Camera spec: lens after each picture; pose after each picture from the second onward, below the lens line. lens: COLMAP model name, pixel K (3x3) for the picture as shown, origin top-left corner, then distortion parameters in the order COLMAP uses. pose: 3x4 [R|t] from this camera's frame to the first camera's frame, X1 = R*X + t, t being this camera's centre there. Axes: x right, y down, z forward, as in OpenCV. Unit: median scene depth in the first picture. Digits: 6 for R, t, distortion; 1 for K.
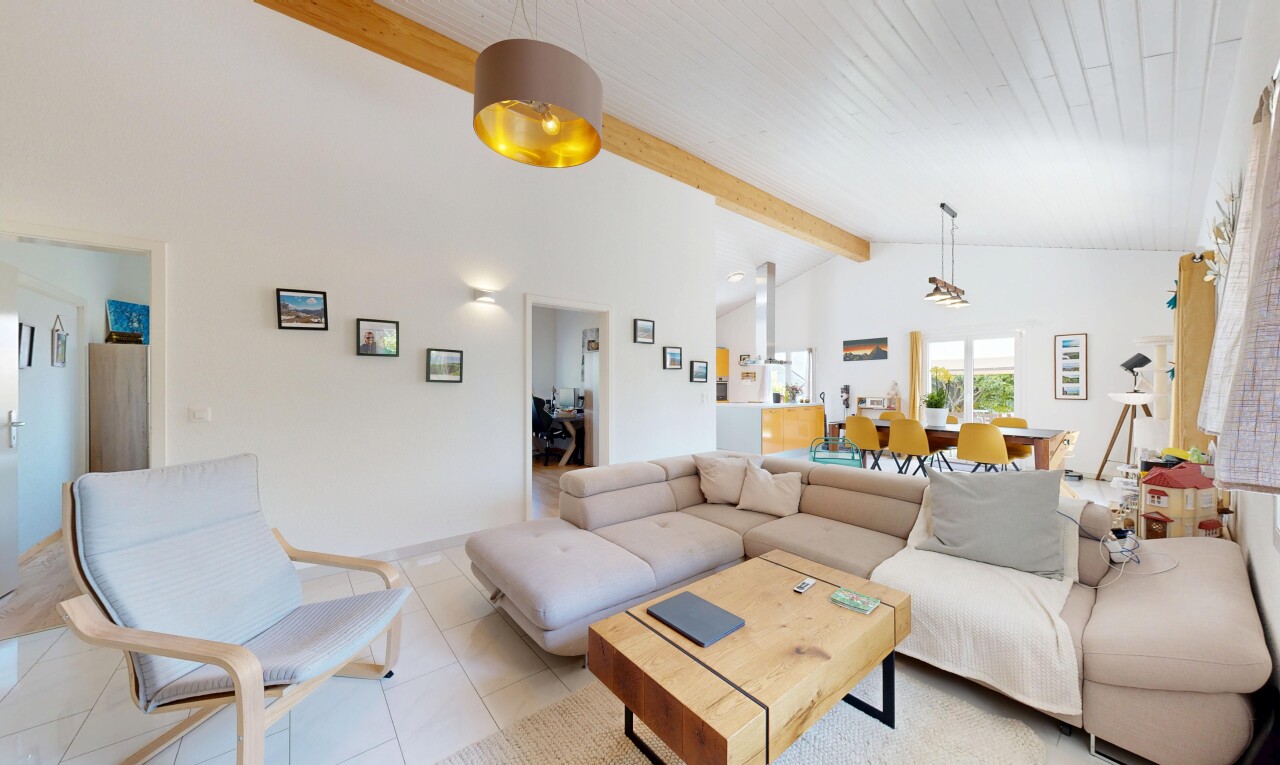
lens RADIAL K [[428.8, 0, 645.3], [0, 428.8, 384.1], [0, 0, 1]] dist [0.000332, 0.000041]
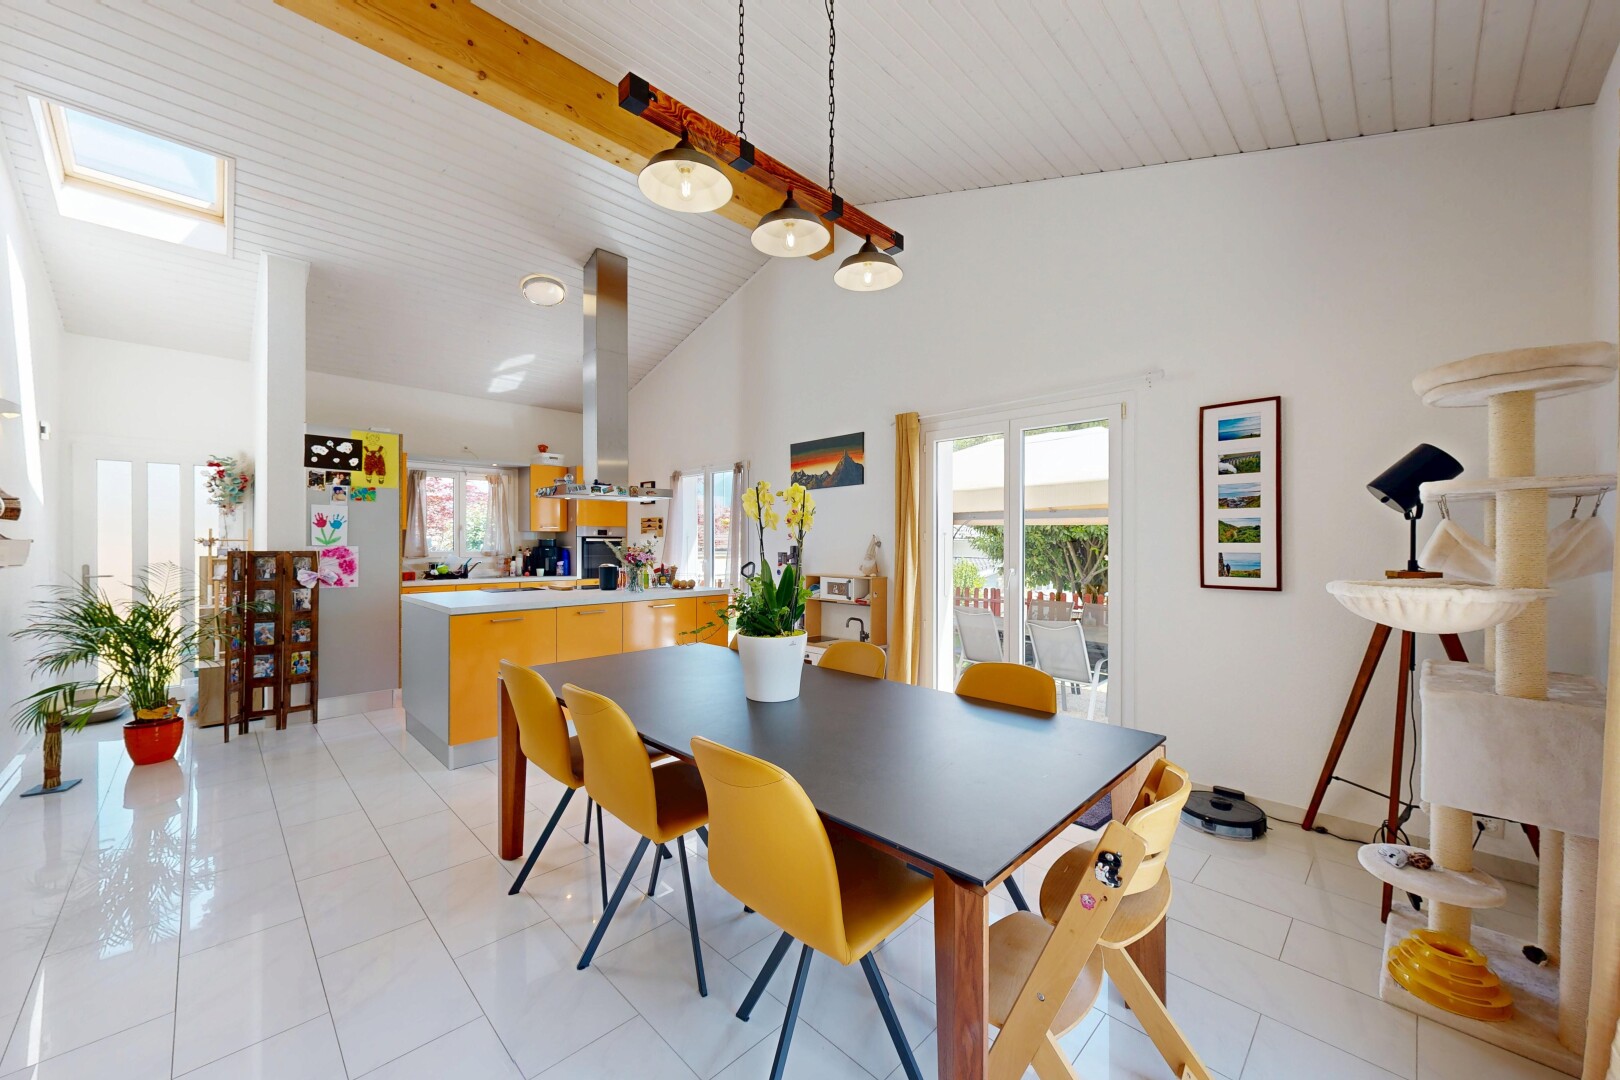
lens RADIAL K [[603.3, 0, 816.5], [0, 603.3, 542.3], [0, 0, 1]] dist [0.000095, 0.000133]
pose [[0.996892, -0.001709, 0.078766, 0.615900], [0.001598, 0.999998, 0.001462, -0.003043], [-0.078768, -0.001332, 0.996892, 0.543085]]
